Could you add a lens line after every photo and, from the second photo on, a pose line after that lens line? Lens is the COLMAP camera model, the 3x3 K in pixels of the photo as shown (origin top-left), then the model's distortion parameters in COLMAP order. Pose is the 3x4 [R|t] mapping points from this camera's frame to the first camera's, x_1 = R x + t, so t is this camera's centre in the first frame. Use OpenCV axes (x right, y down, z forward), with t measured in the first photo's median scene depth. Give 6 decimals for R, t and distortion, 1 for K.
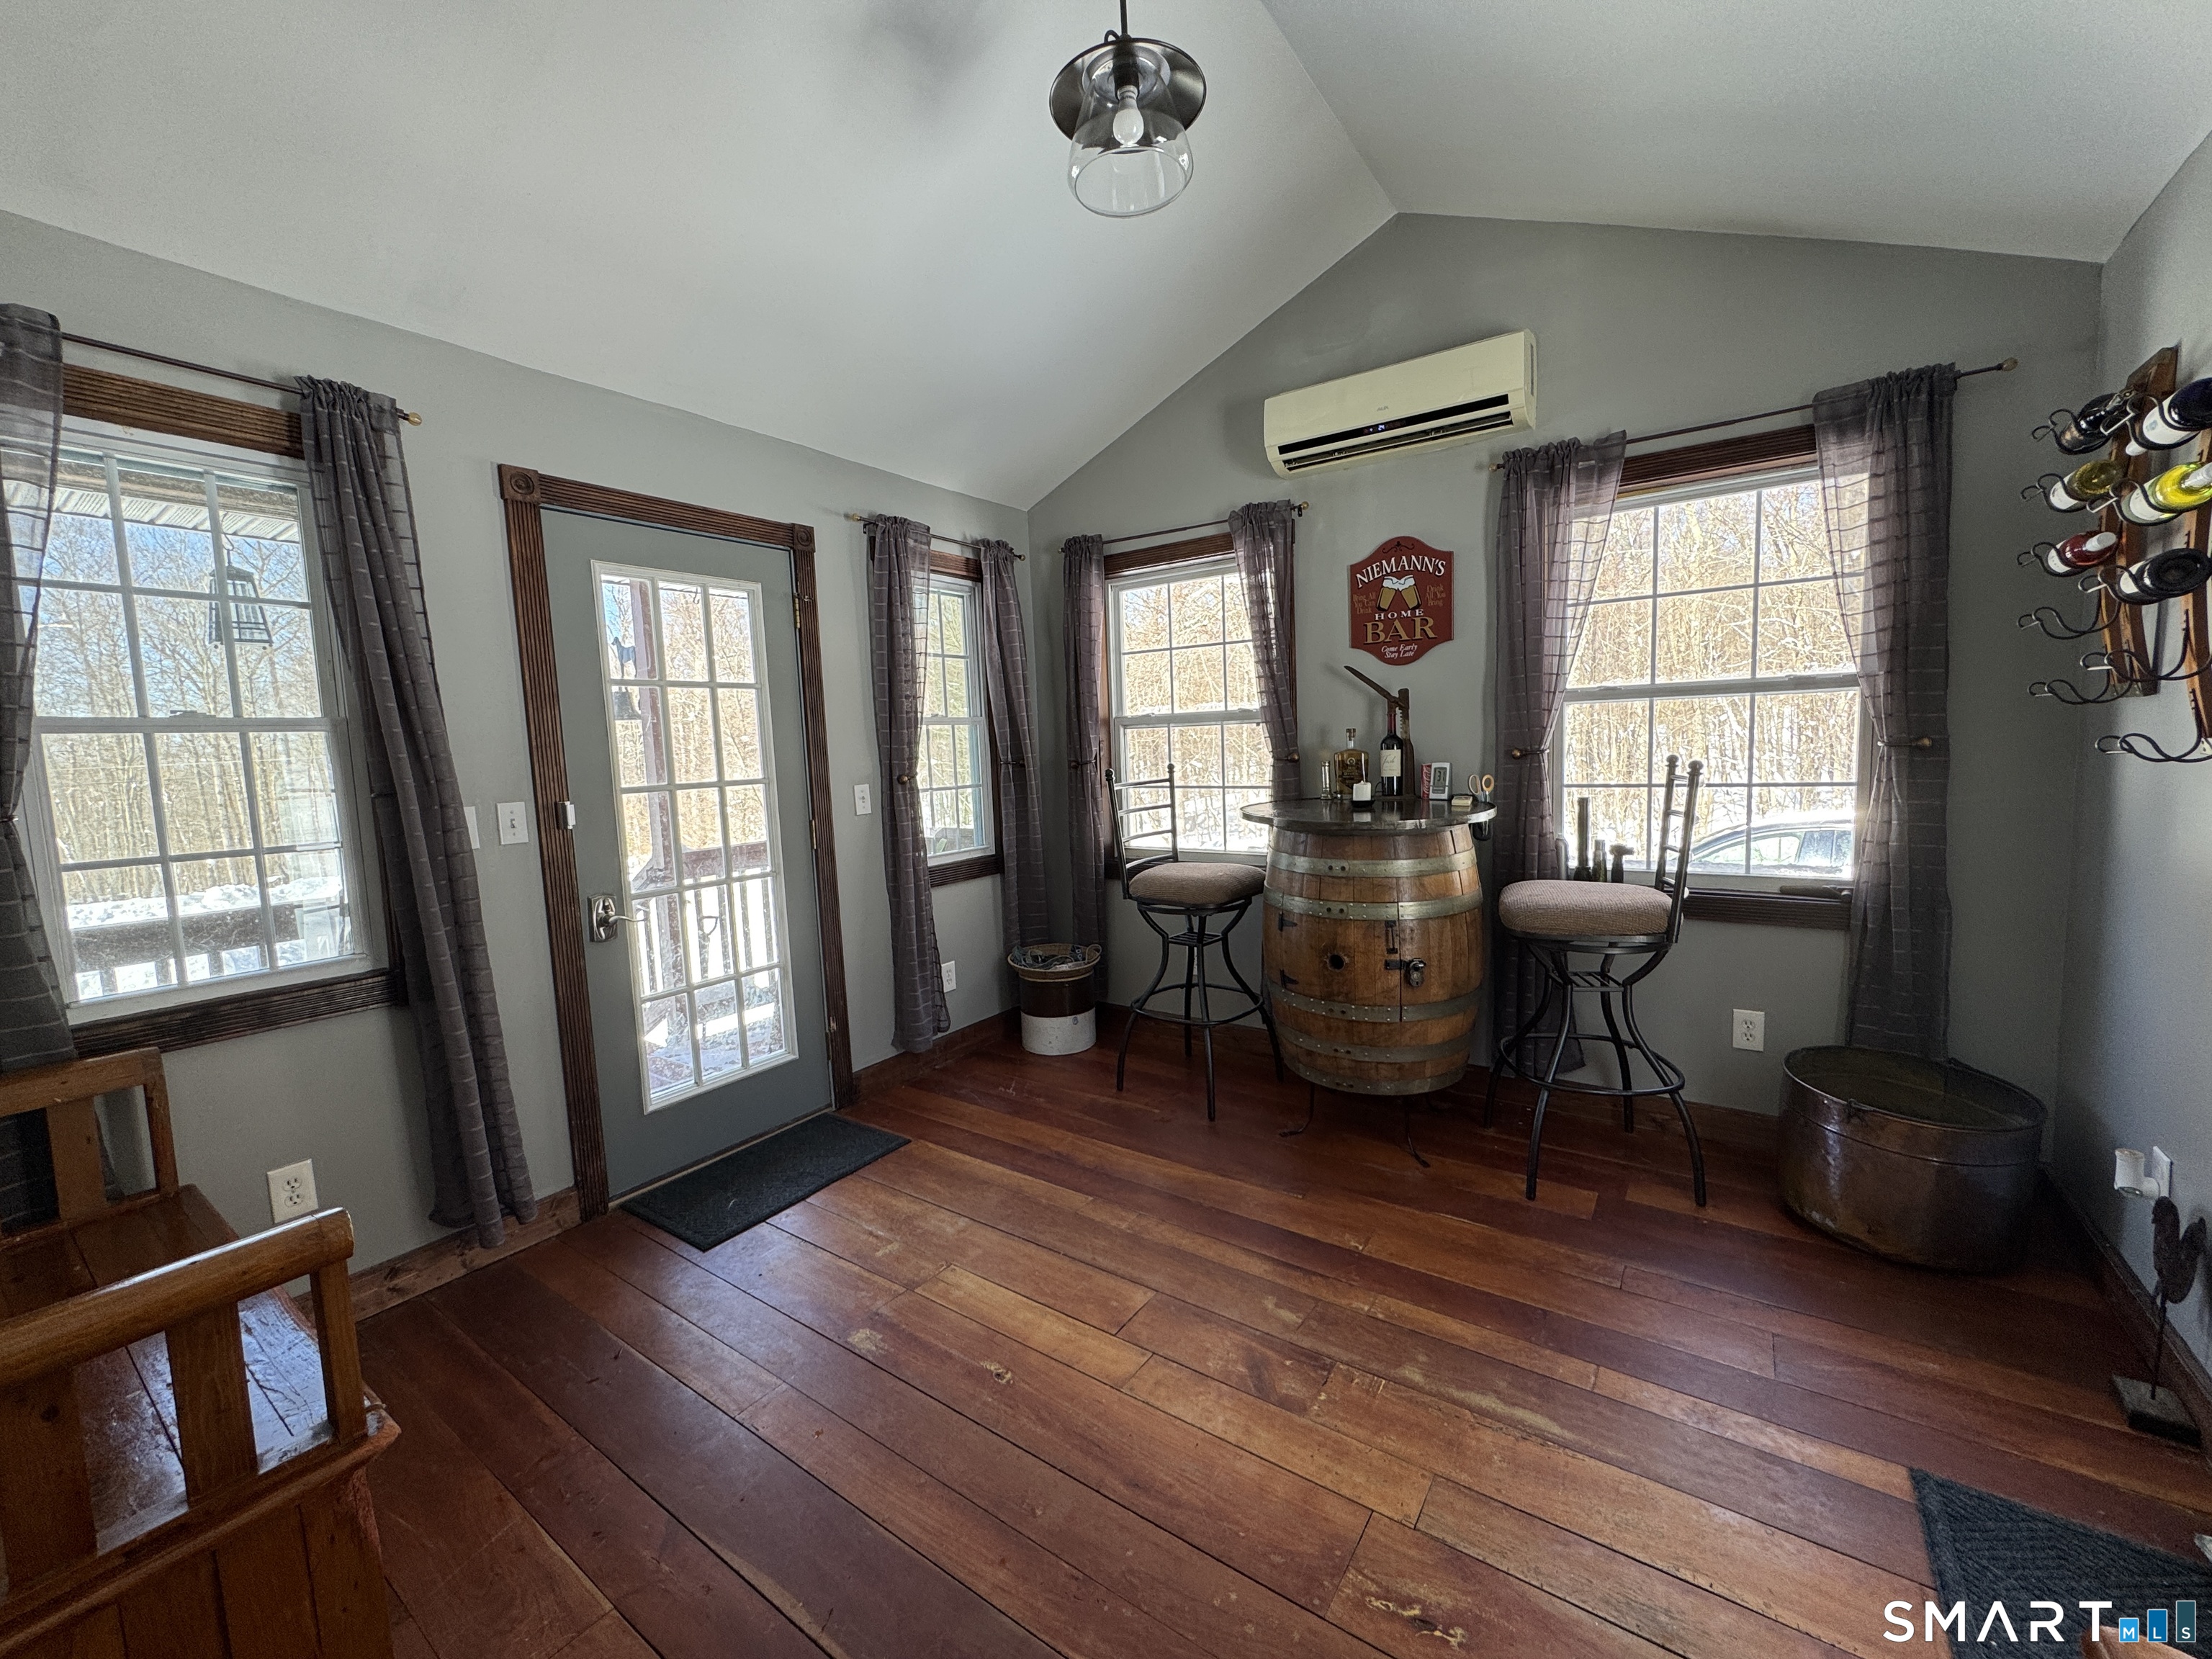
lens RADIAL K [[890.4, 0, 1104.0], [0, 890.4, 826.7], [0, 0, 1]] dist [-0.001649, 0.000549]
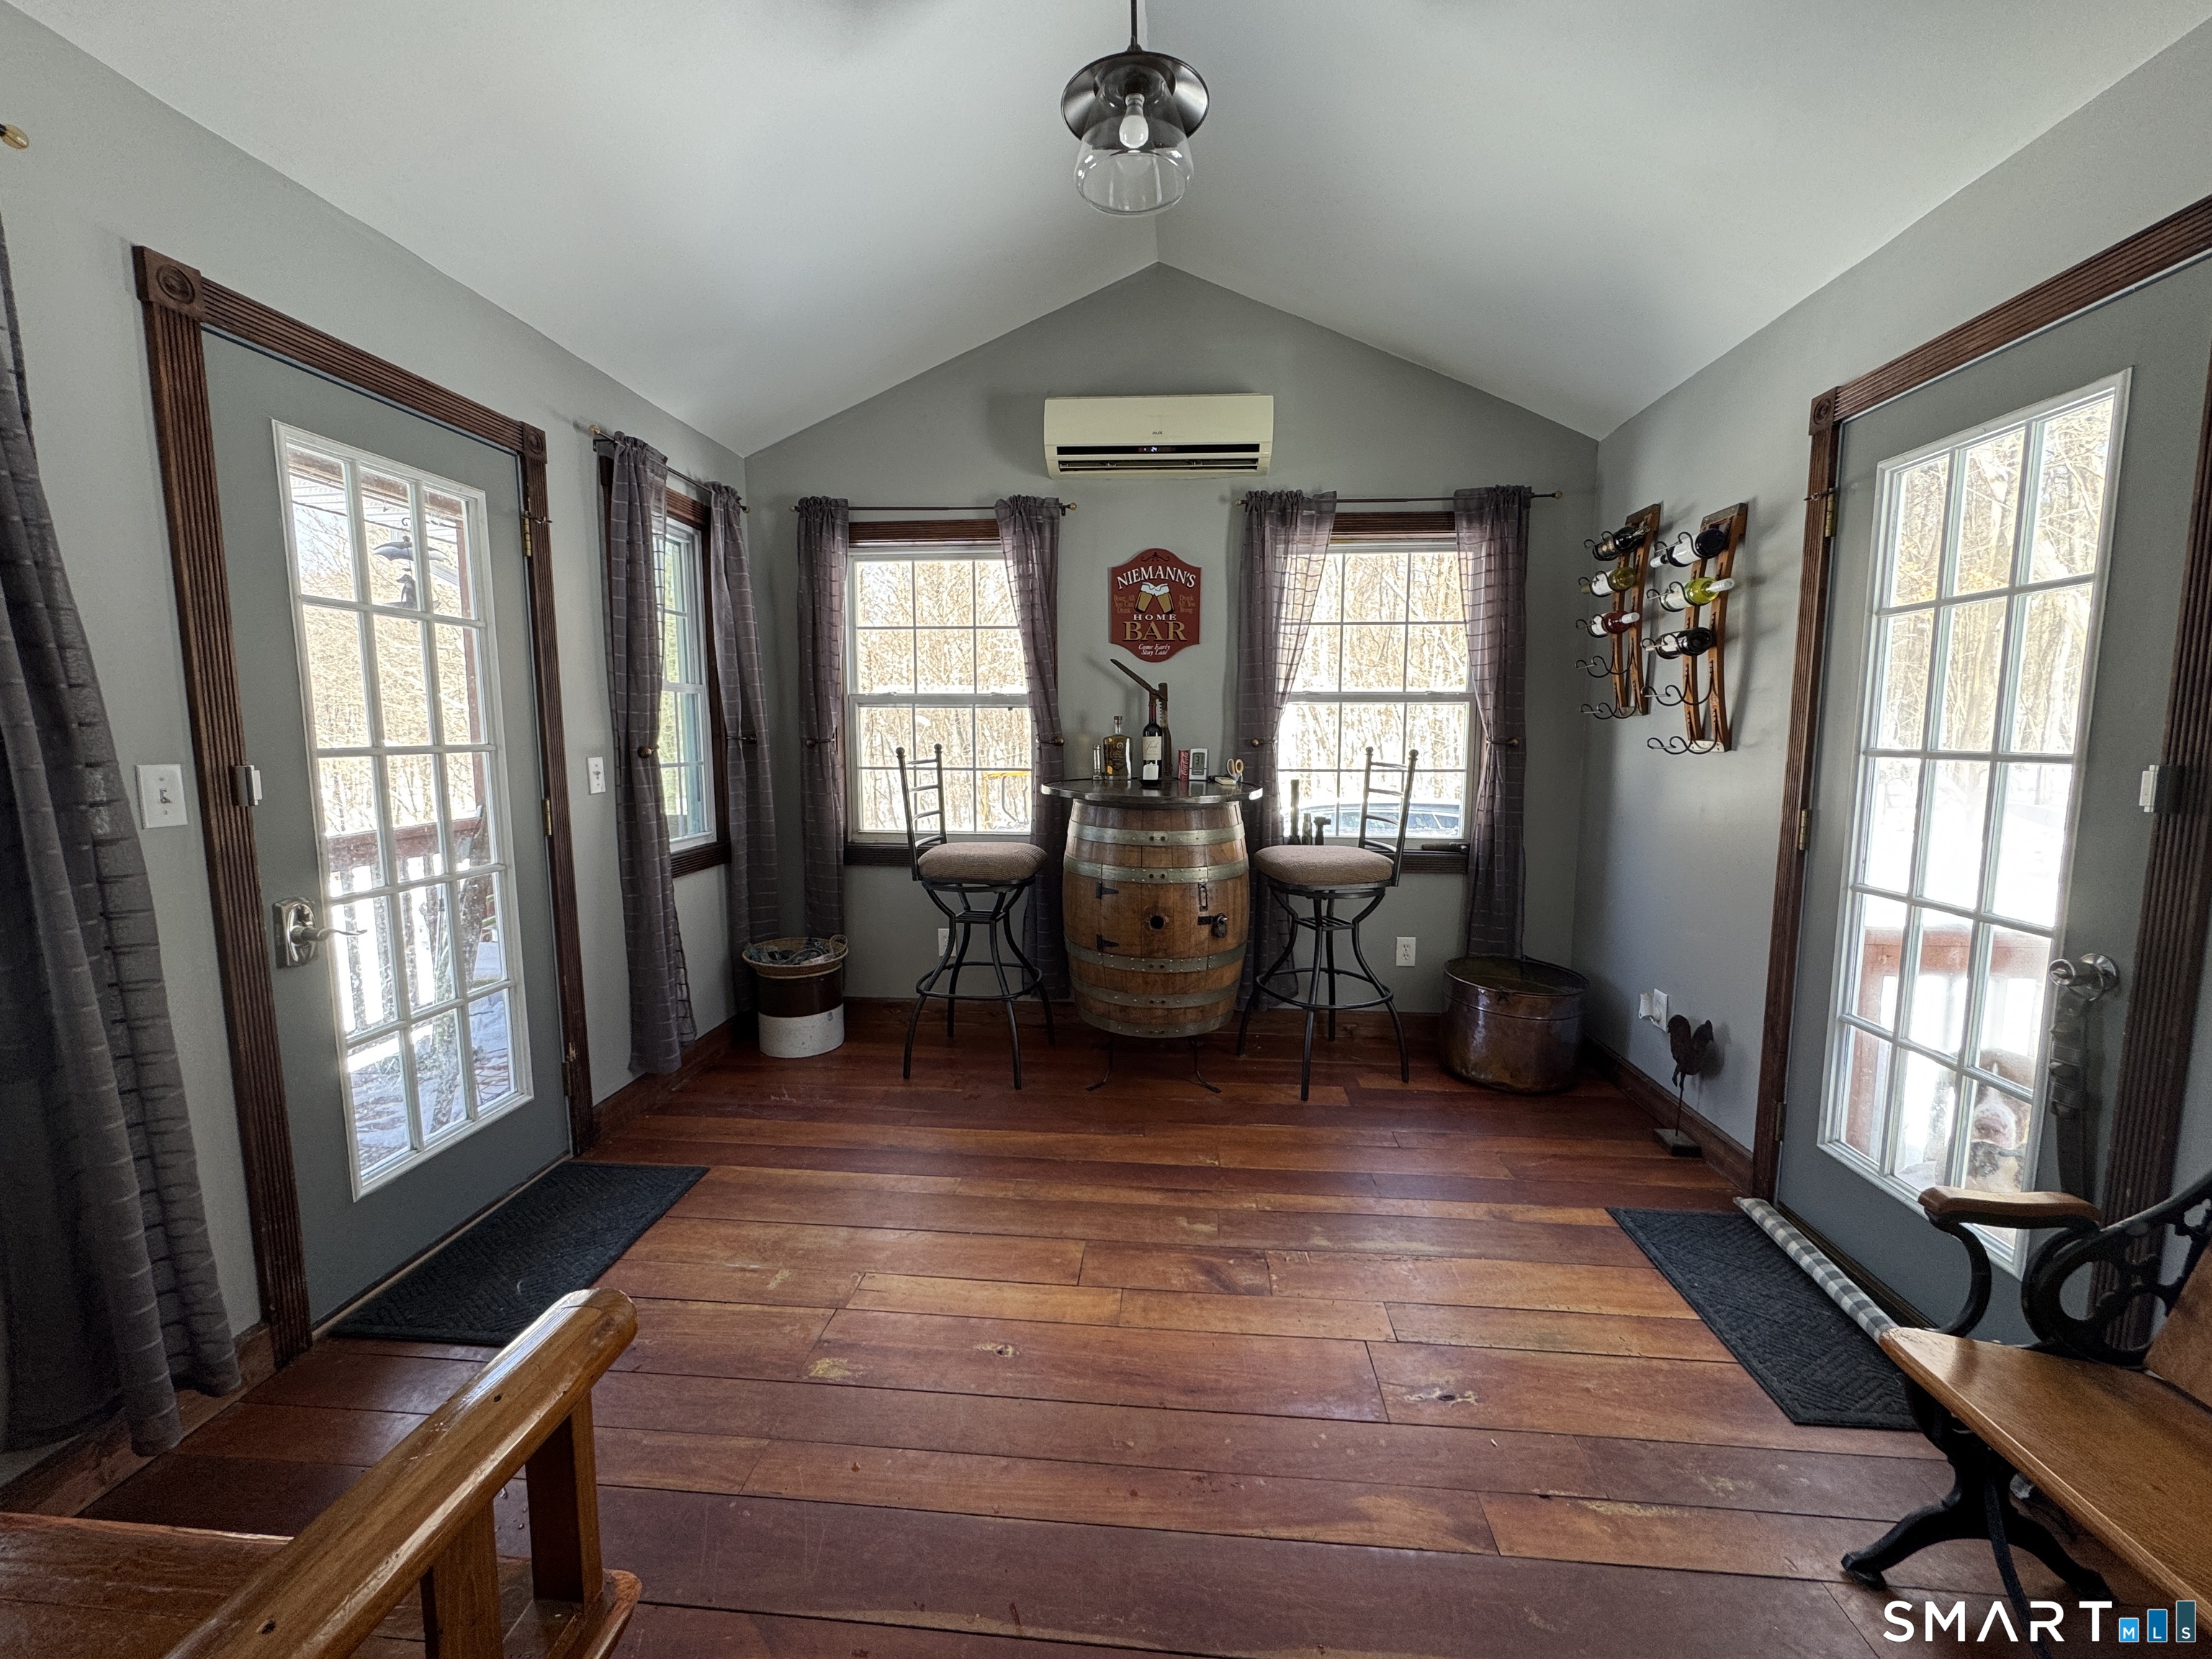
lens RADIAL K [[890.4, 0, 1105.1], [0, 890.4, 826.5], [0, 0, 1]] dist [-0.001649, 0.000549]
pose [[0.861591, -0.016156, 0.507346, -0.338774], [0.013724, 0.999869, 0.008533, 0.019448], [-0.507417, -0.000389, 0.861700, 0.062678]]
